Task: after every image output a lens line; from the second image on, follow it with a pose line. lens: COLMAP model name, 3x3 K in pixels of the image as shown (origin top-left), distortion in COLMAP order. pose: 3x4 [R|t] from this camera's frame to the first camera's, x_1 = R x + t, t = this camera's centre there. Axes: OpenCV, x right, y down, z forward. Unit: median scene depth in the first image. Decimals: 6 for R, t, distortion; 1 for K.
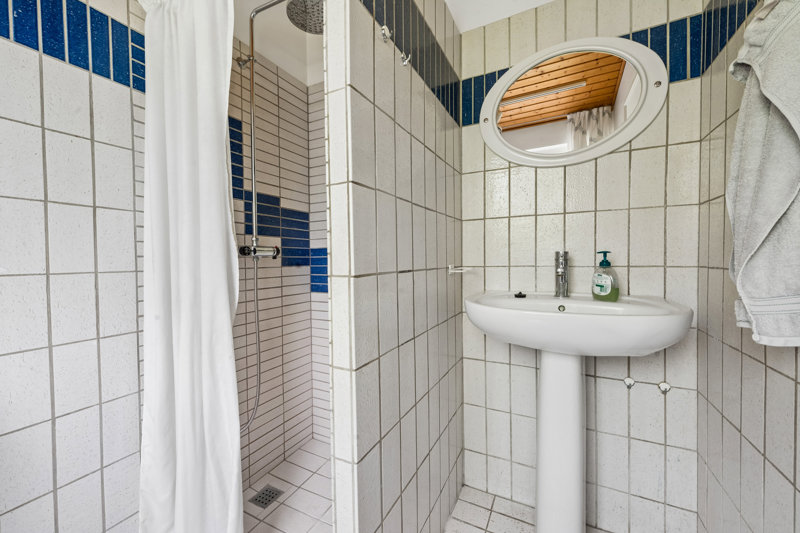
lens RADIAL K [[311.8, 0, 400.0], [0, 311.8, 266.5], [0, 0, 1]] dist [0.003242, -0.000153]
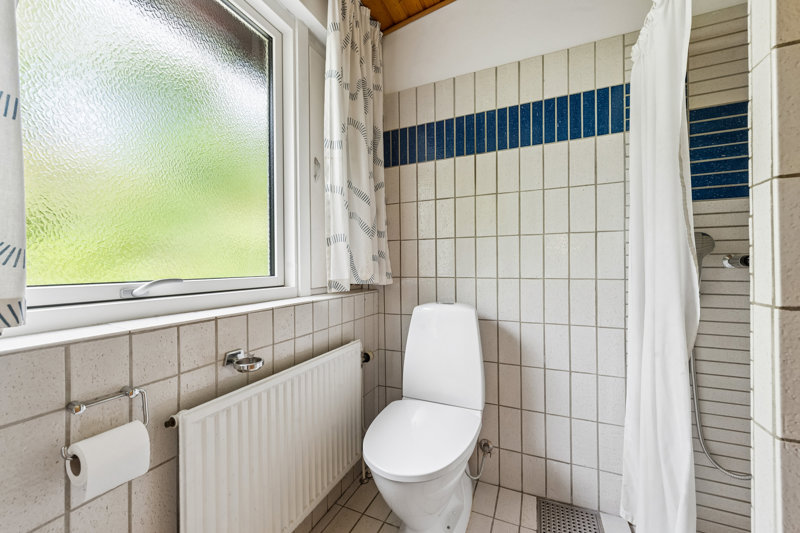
lens RADIAL K [[311.8, 0, 400.0], [0, 311.8, 266.5], [0, 0, 1]] dist [0.003242, -0.000153]
pose [[0.049556, 0.013835, -0.998676, 0.380237], [-0.015309, 0.999797, 0.013091, -0.042528], [0.998654, 0.014640, 0.049758, 0.063235]]
